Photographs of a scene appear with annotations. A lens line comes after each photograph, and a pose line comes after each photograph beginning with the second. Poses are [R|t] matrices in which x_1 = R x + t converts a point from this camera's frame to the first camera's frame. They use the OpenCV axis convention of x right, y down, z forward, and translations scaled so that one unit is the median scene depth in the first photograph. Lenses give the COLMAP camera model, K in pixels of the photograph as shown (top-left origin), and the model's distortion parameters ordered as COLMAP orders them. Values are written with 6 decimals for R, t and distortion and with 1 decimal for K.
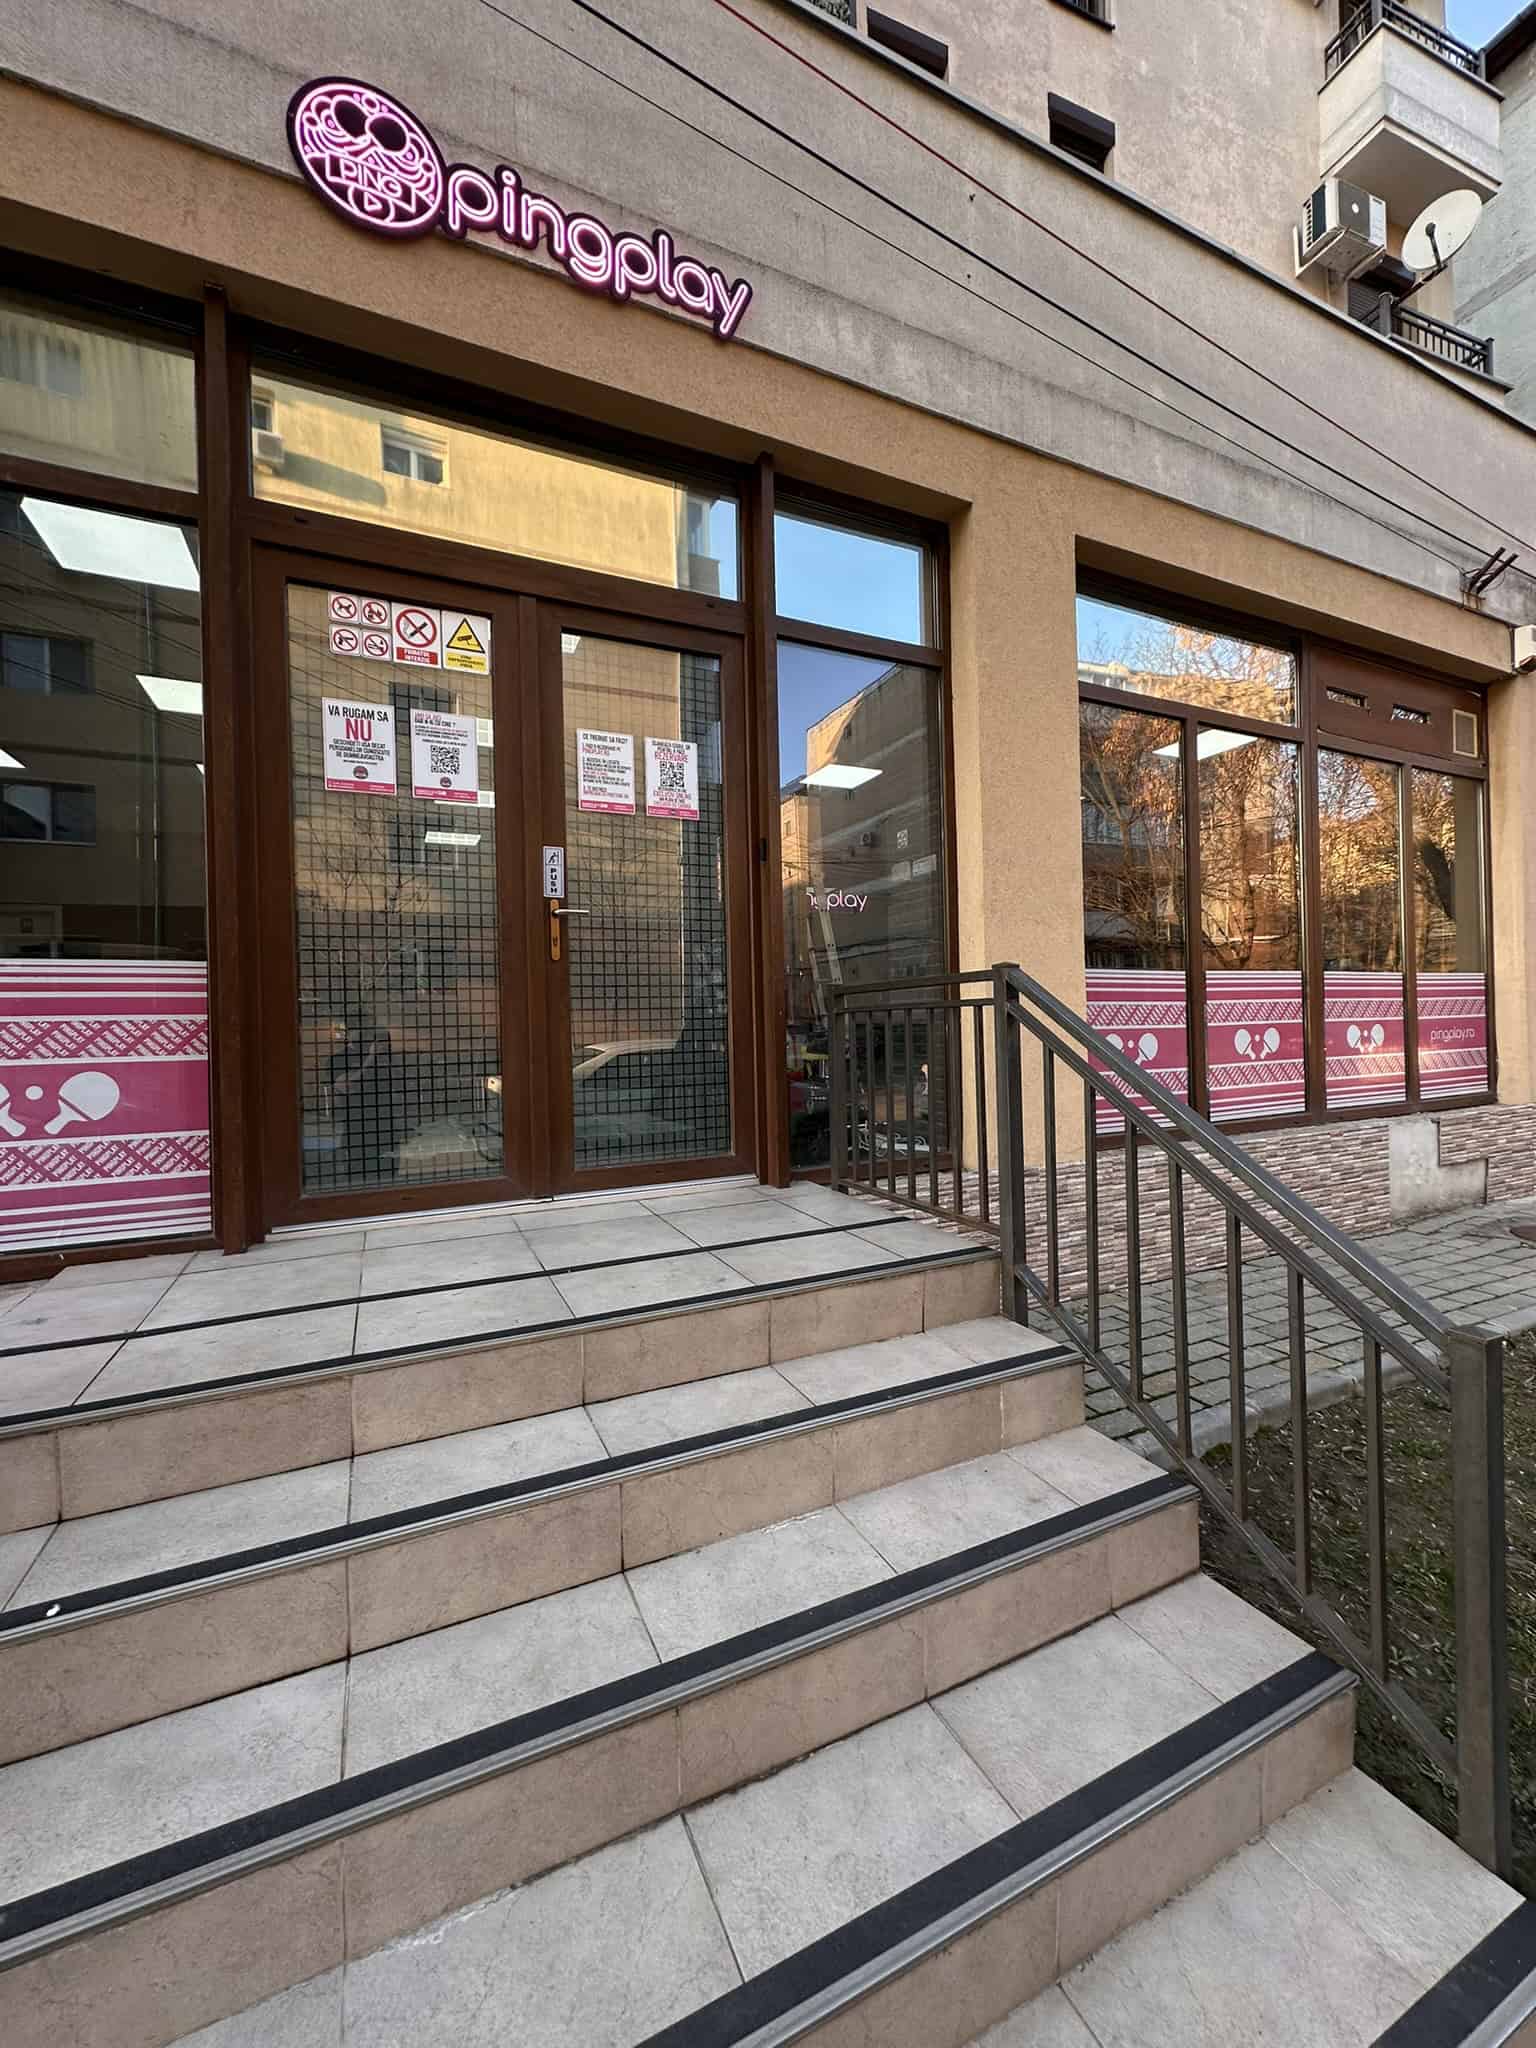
lens RADIAL K [[817.0, 0, 766.5], [0, 817.0, 1022.7], [0, 0, 1]] dist [-0.002074, 0.000561]
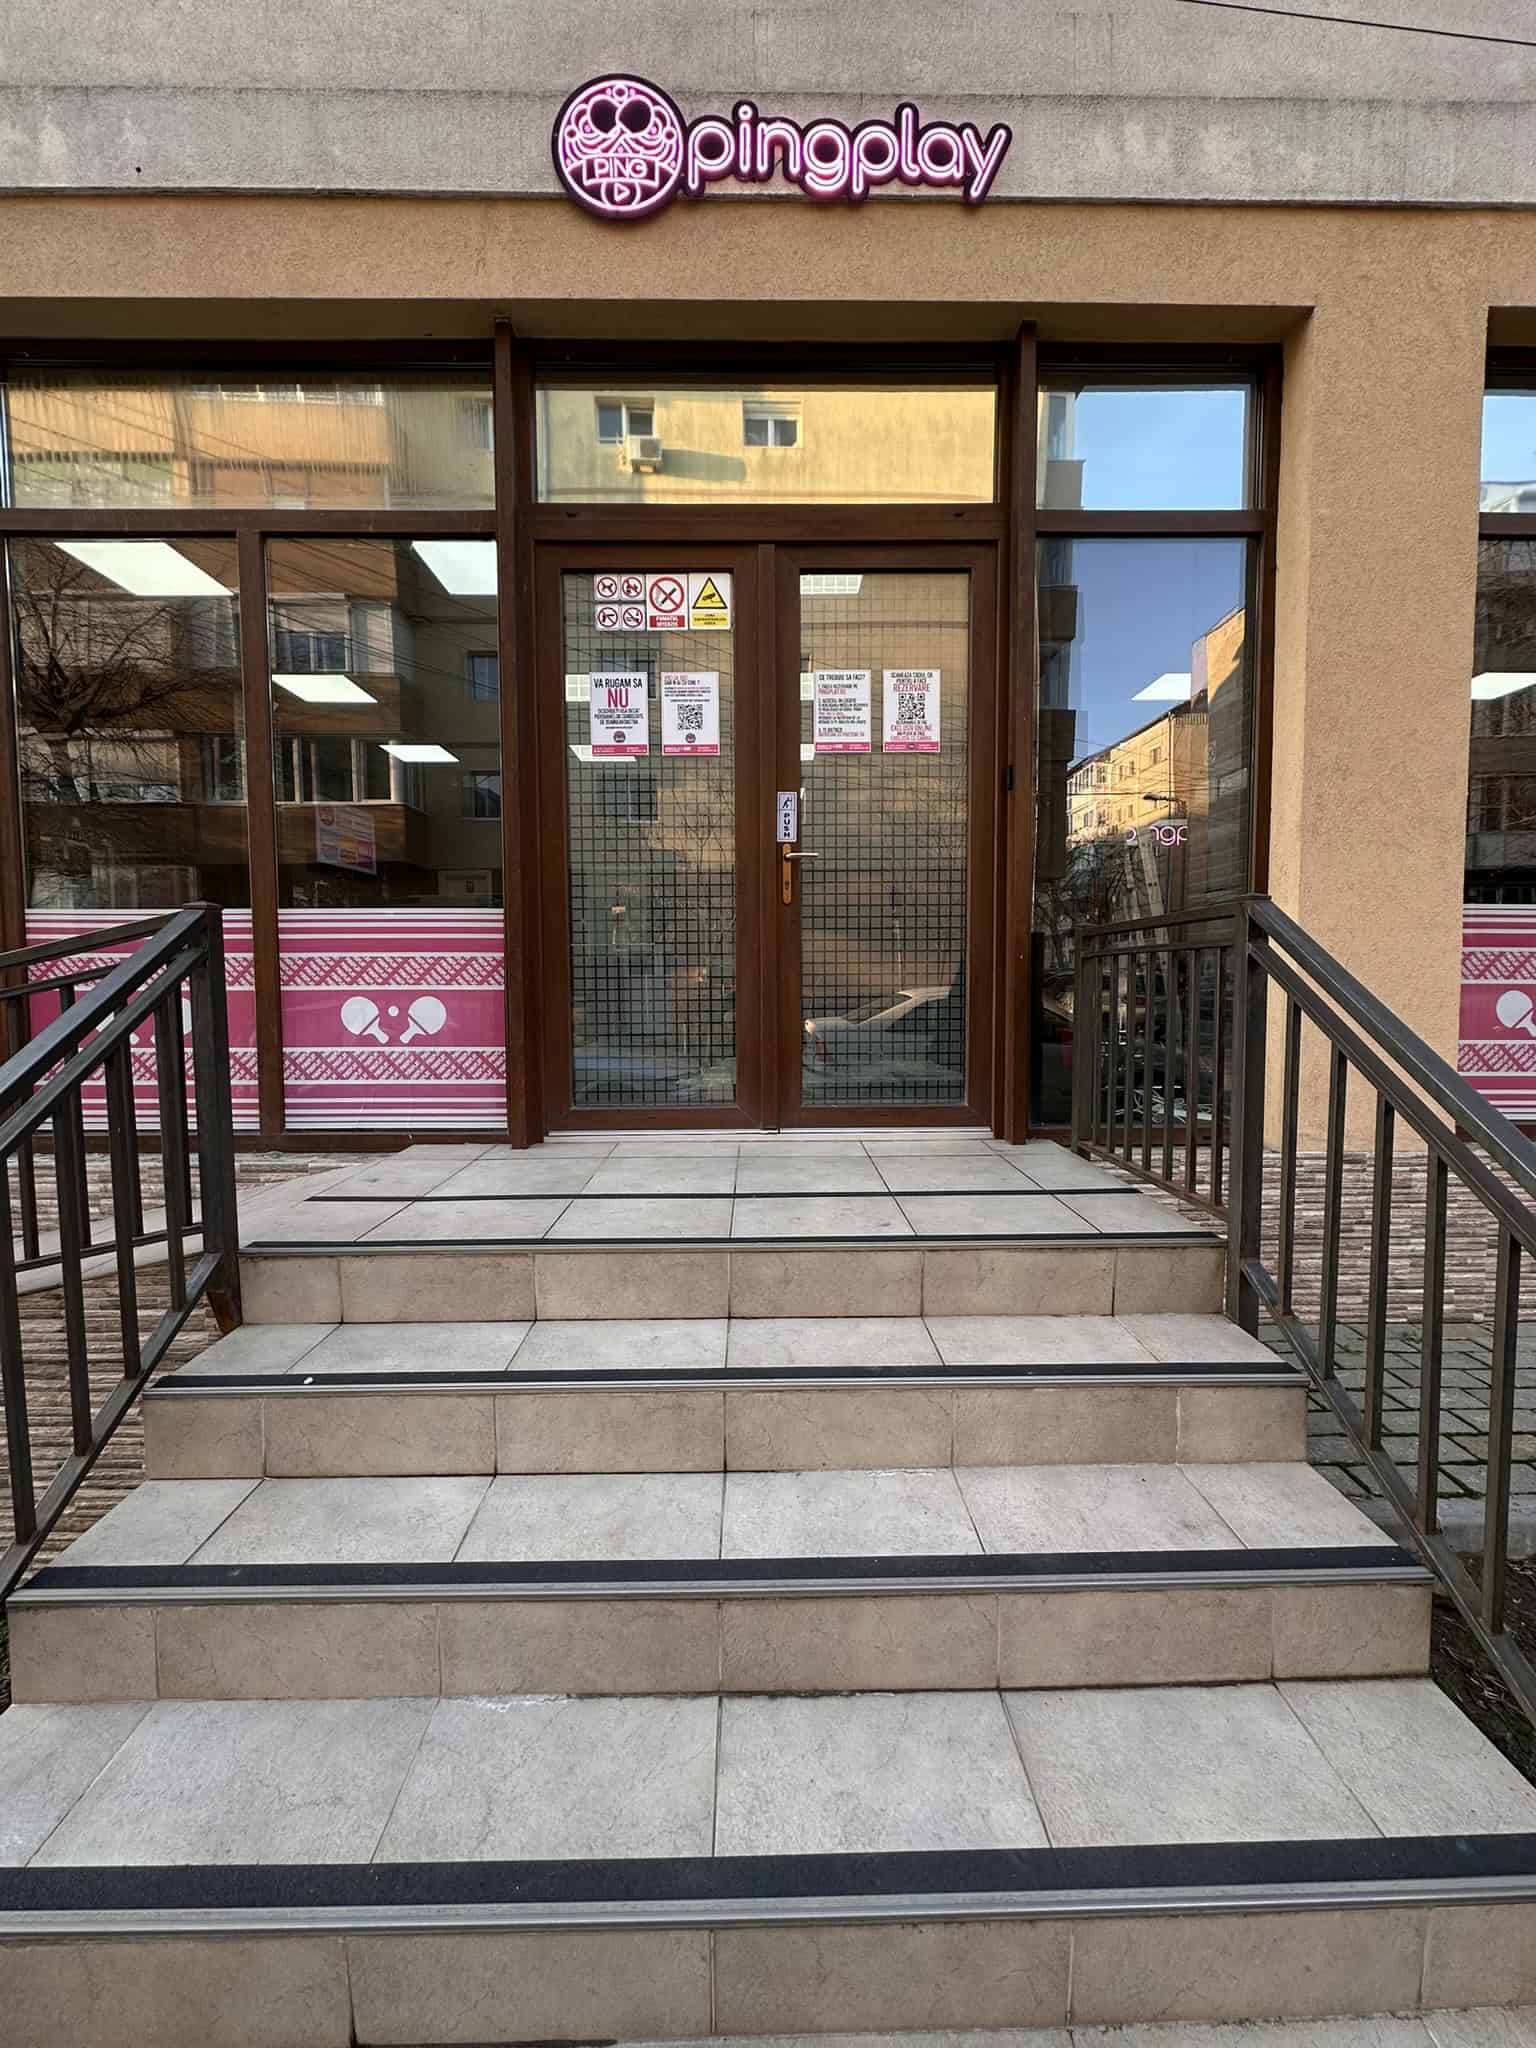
lens RADIAL K [[817.0, 0, 765.1], [0, 817.0, 1022.7], [0, 0, 1]] dist [-0.002074, 0.000561]
pose [[0.910357, 0.042058, -0.411680, 0.167649], [-0.016190, 0.997680, 0.066124, 0.007301], [0.413506, -0.053532, 0.908926, 0.046167]]
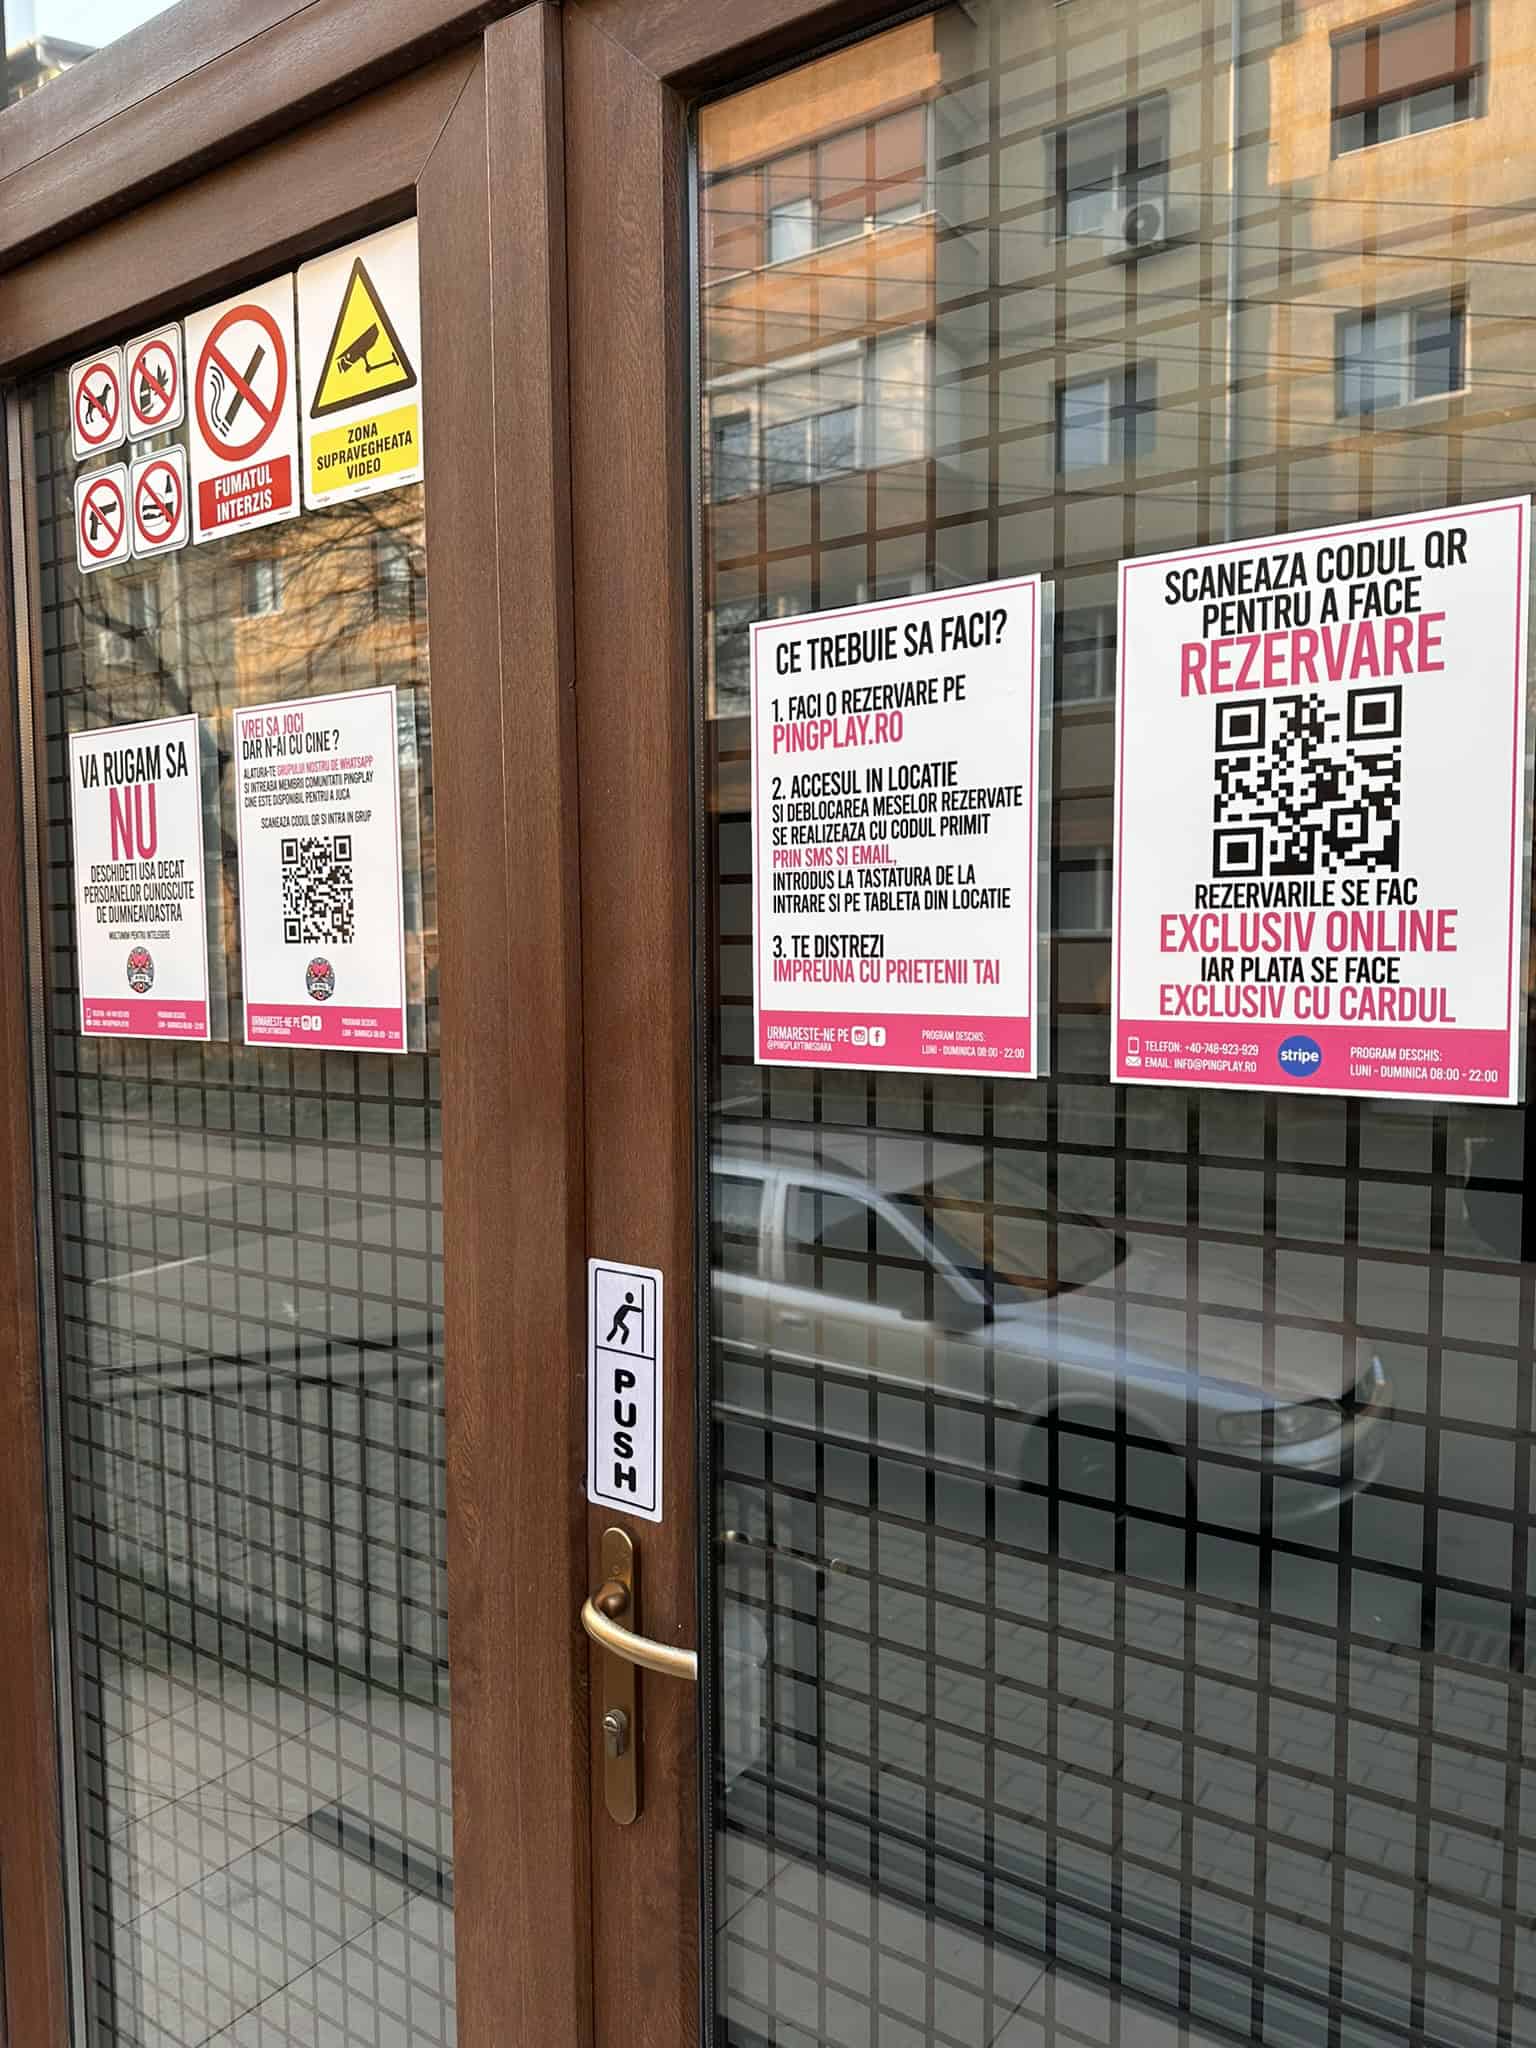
lens RADIAL K [[1453.9, 0, 773.3], [0, 1453.9, 1032.6], [0, 0, 1]] dist [0.004105, -0.008364]
pose [[0.504141, 0.083262, -0.859599, 0.067075], [-0.004707, 0.995592, 0.093674, -0.345978], [0.863609, -0.043179, 0.502310, 0.966969]]
